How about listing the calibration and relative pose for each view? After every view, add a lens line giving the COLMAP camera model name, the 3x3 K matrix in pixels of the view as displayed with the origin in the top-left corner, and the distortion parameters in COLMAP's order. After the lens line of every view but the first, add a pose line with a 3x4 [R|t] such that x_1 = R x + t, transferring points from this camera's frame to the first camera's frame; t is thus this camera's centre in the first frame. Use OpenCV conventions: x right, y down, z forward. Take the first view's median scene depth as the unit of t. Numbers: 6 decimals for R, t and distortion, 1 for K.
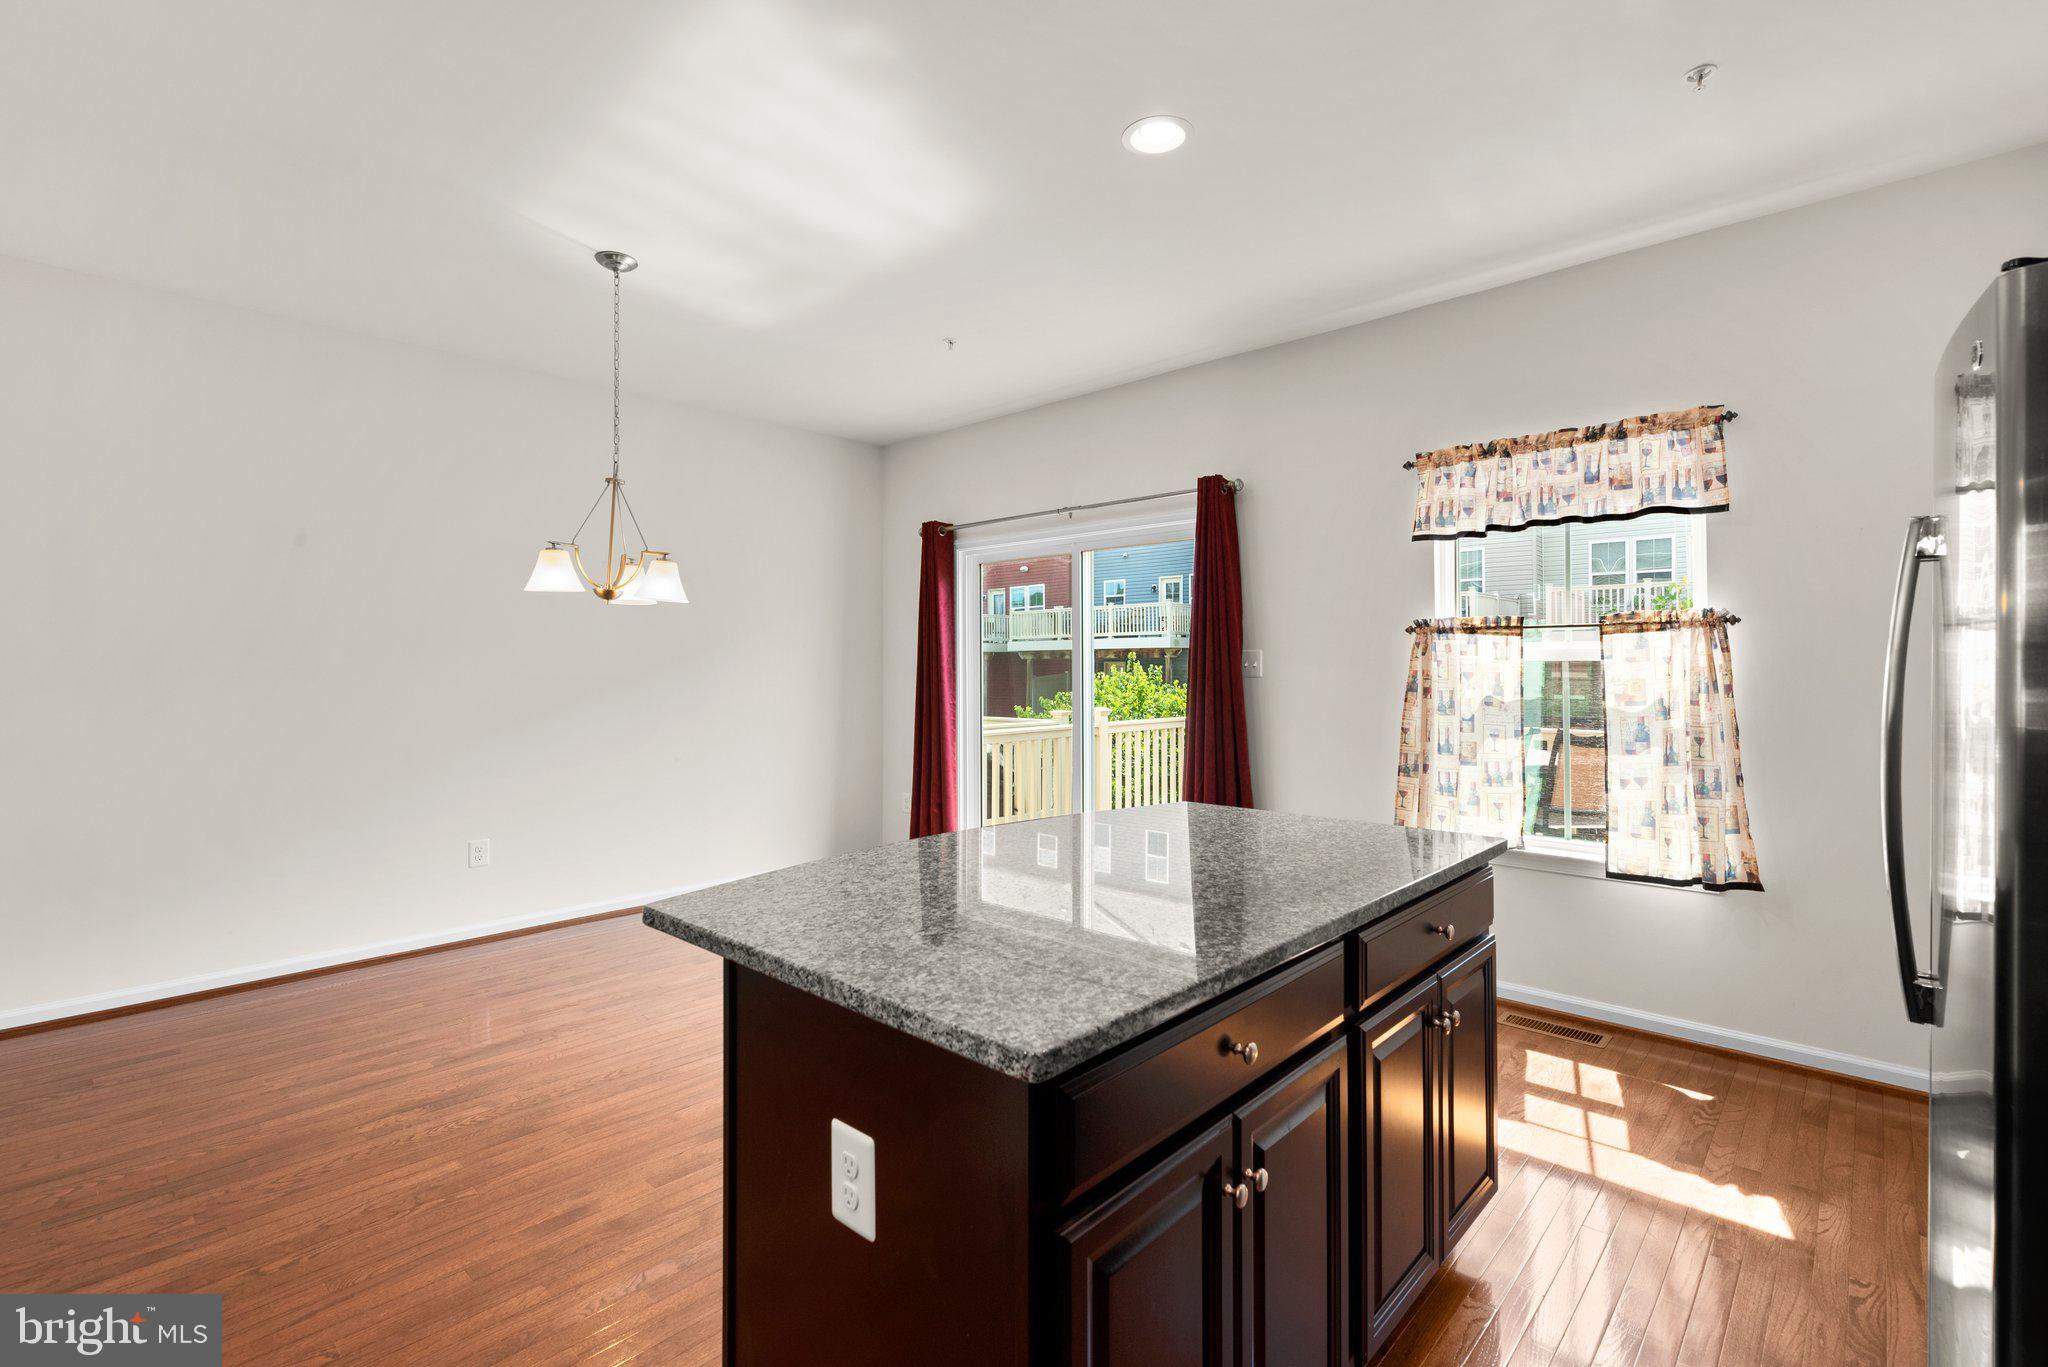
lens RADIAL K [[926.5, 0, 1033.4], [0, 926.5, 658.9], [0, 0, 1]] dist [0.000737, -0.000309]
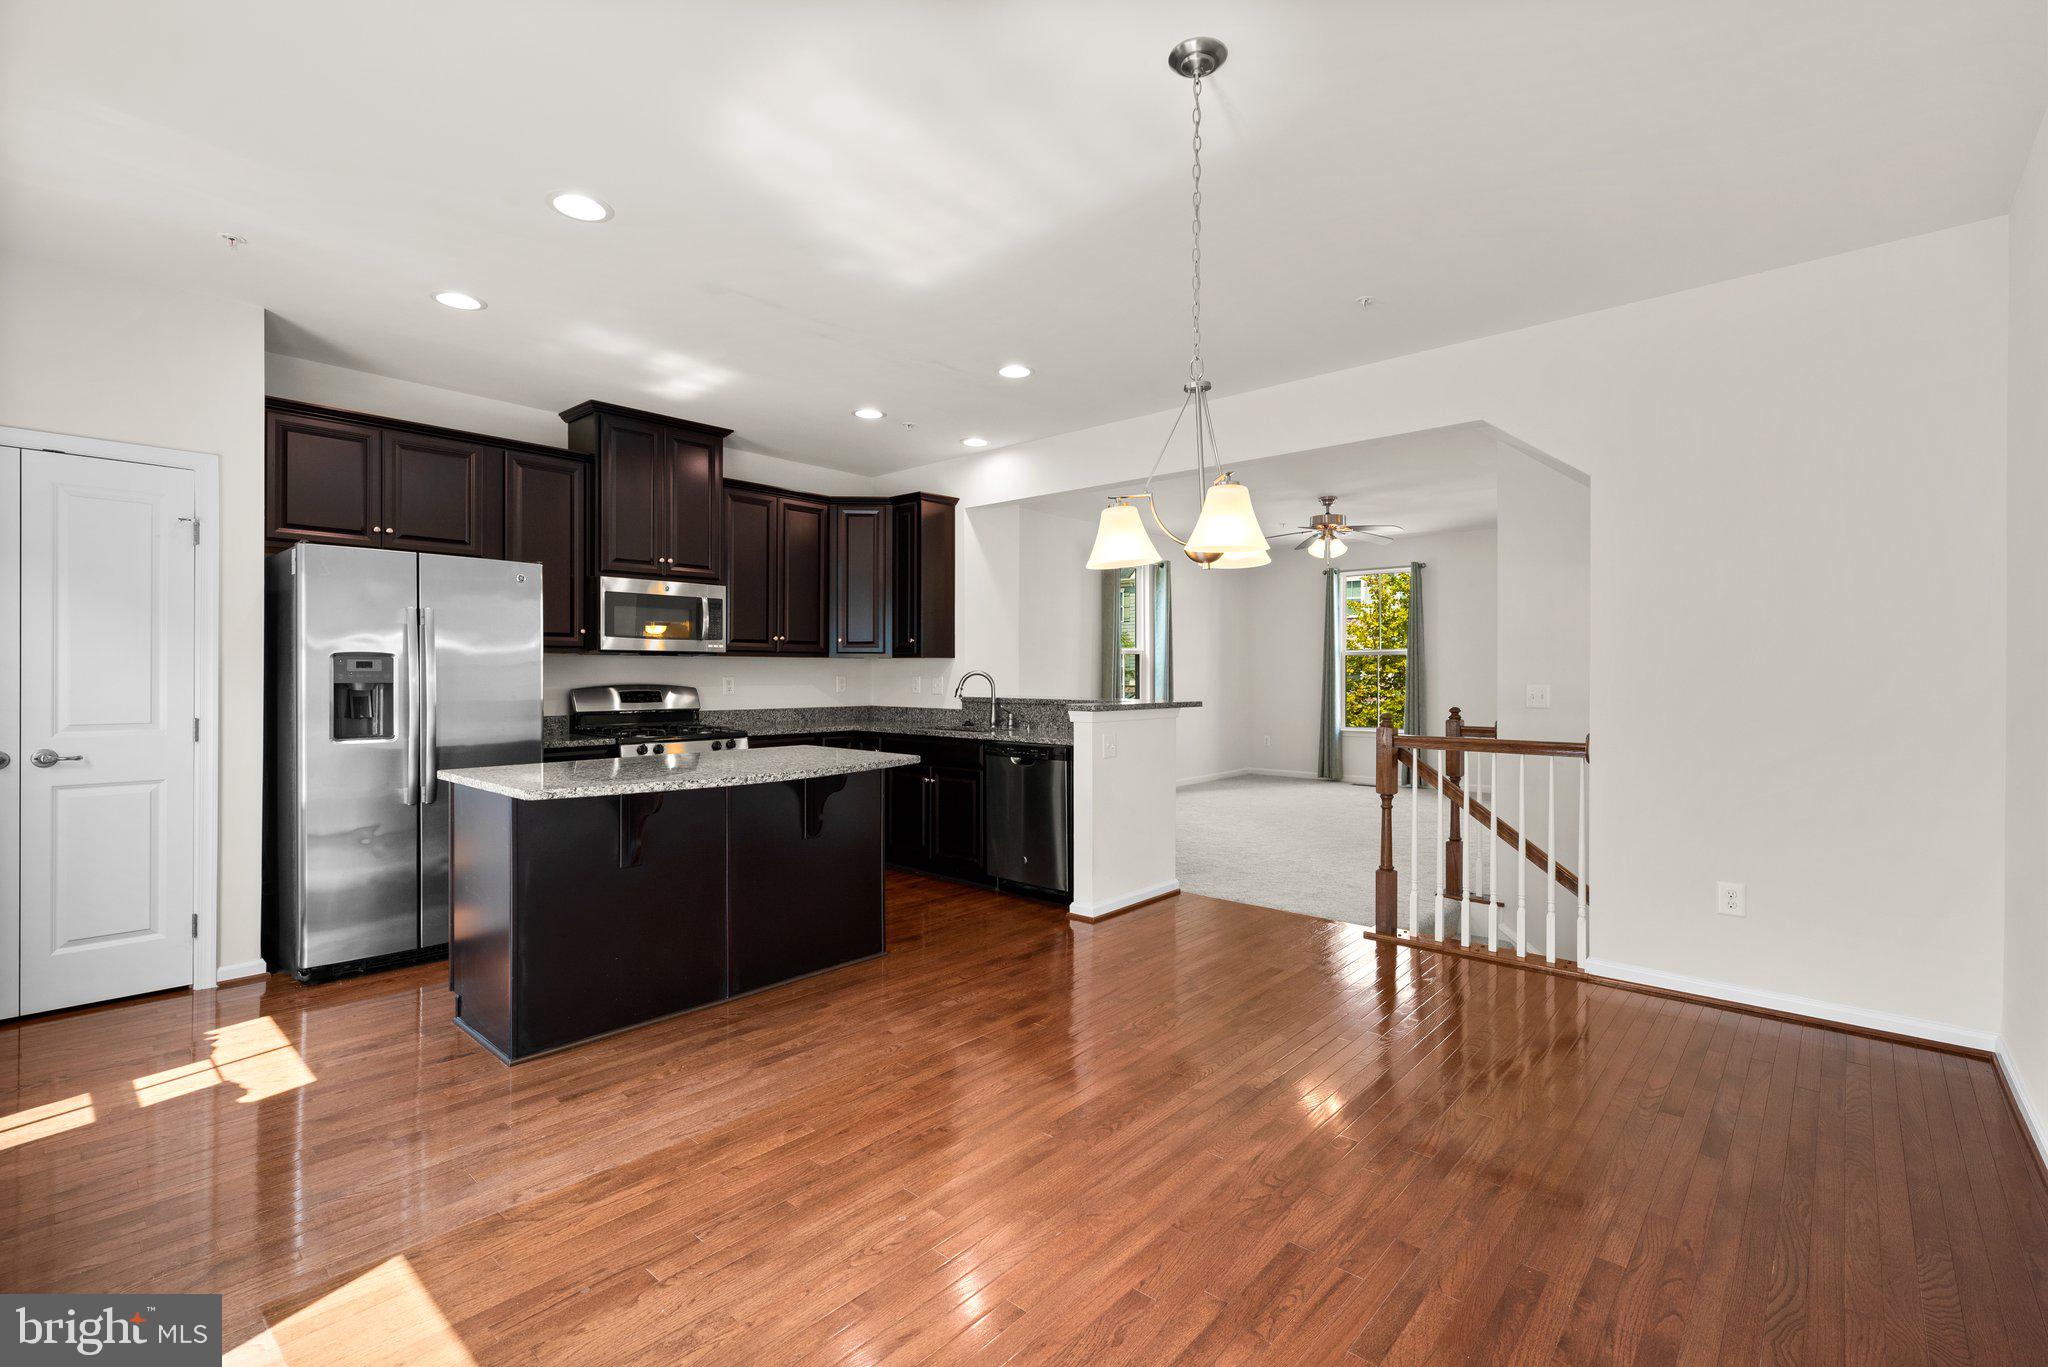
lens RADIAL K [[909.7, 0, 1030.7], [0, 909.7, 677.5], [0, 0, 1]] dist [0.001935, 0.000273]
pose [[-0.999840, -0.001554, -0.017824, -0.306330], [-0.001475, 0.999989, -0.004458, 0.022190], [0.017831, -0.004431, -0.999831, 1.603592]]
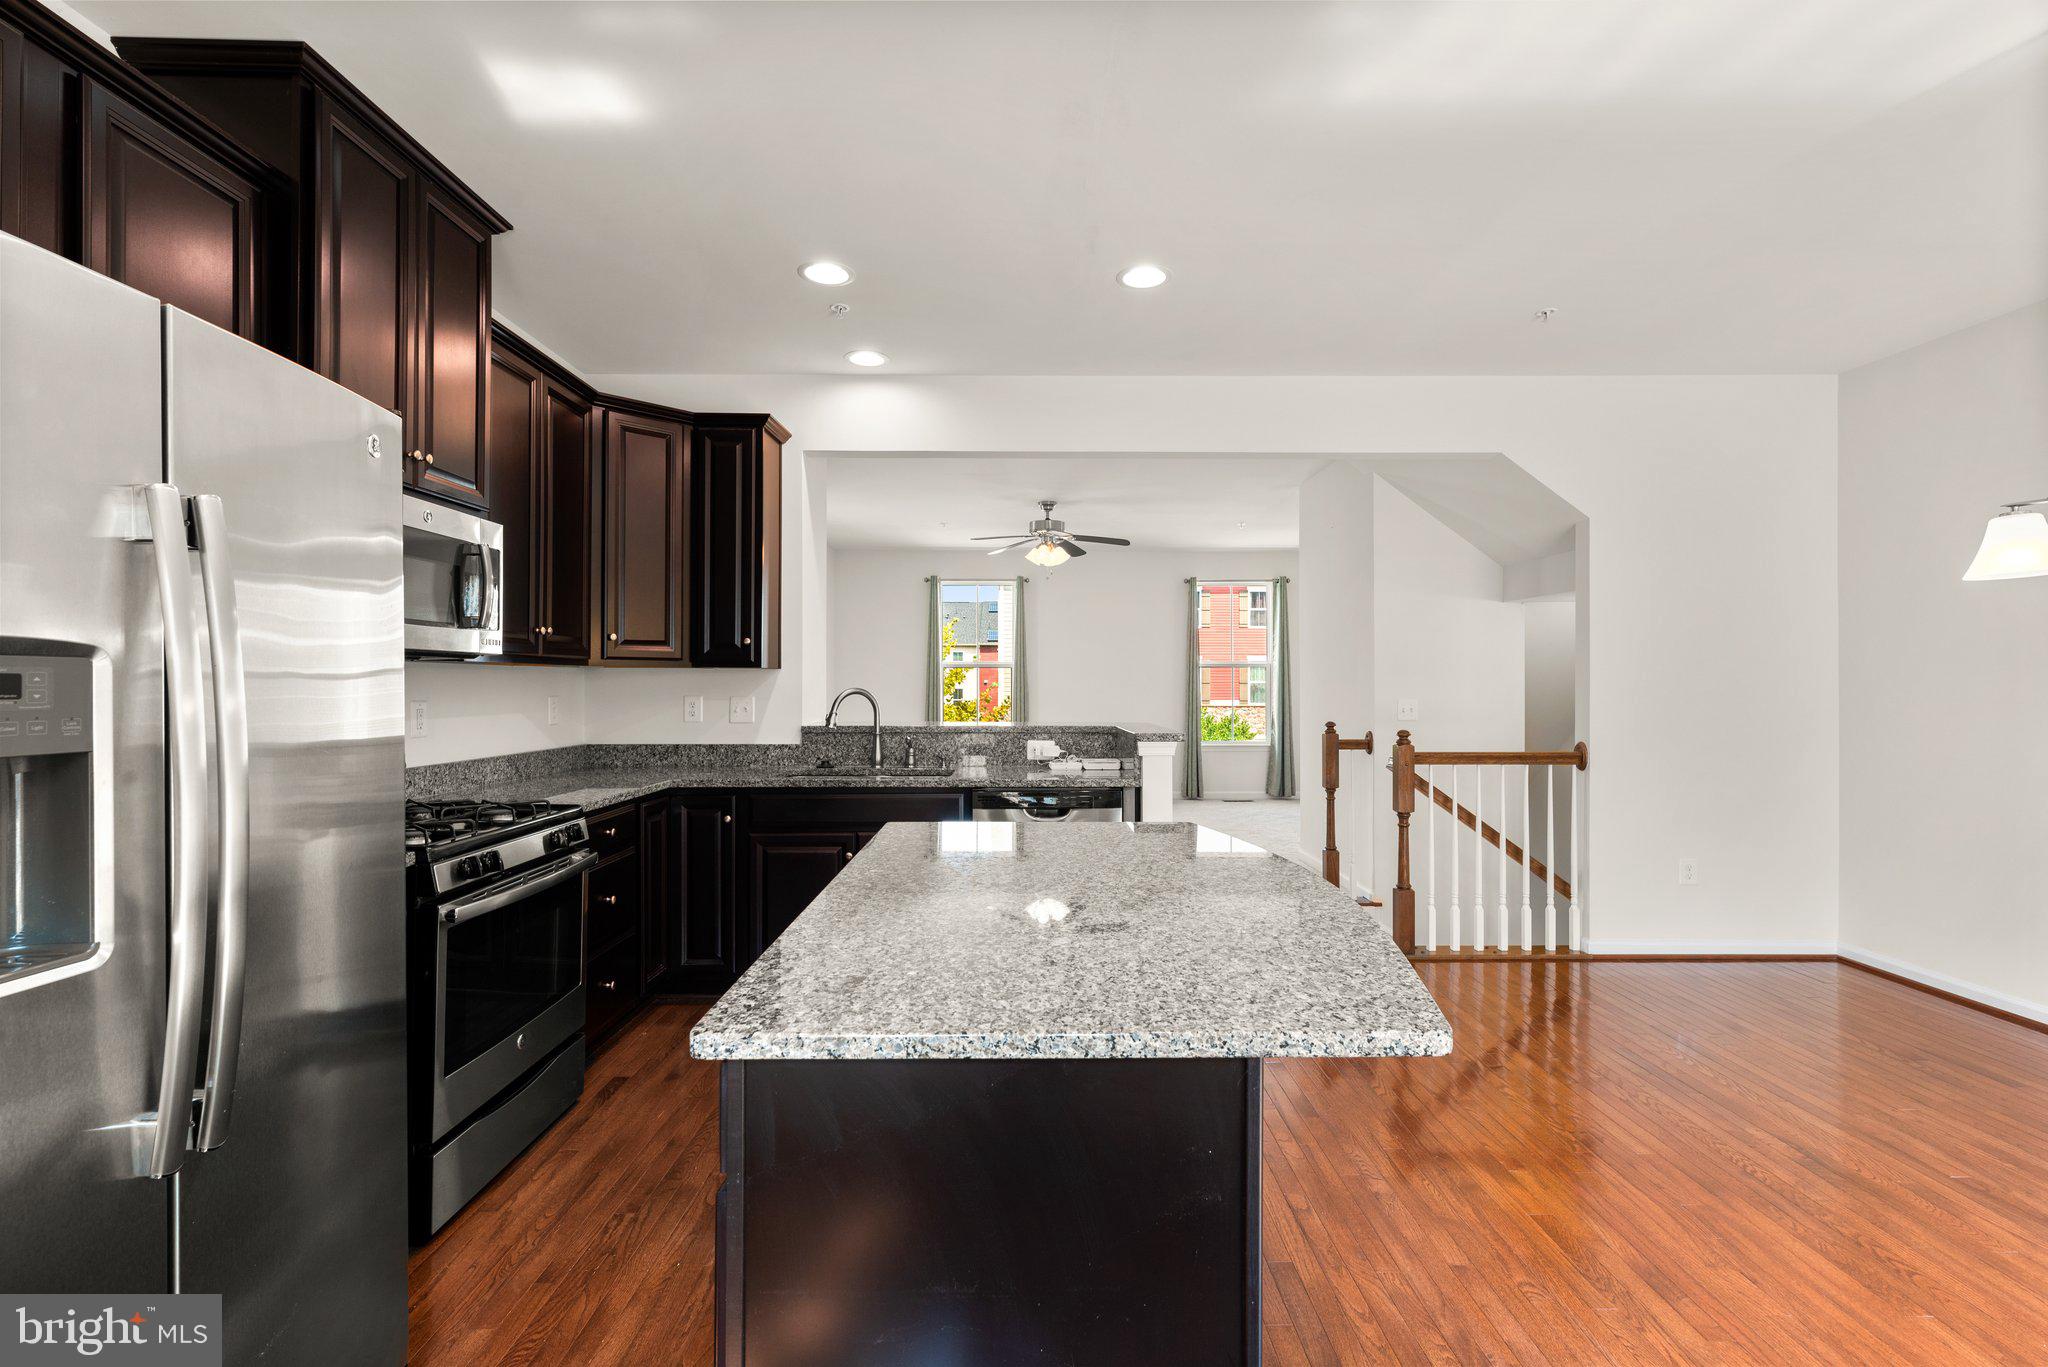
lens RADIAL K [[929.3, 0, 1031.0], [0, 929.3, 681.3], [0, 0, 1]] dist [0.002789, 0.000256]
pose [[-0.727135, -0.001913, -0.686491, 0.442899], [0.006411, 0.999934, -0.009577, 0.006184], [0.686464, -0.011365, -0.727075, 0.916867]]
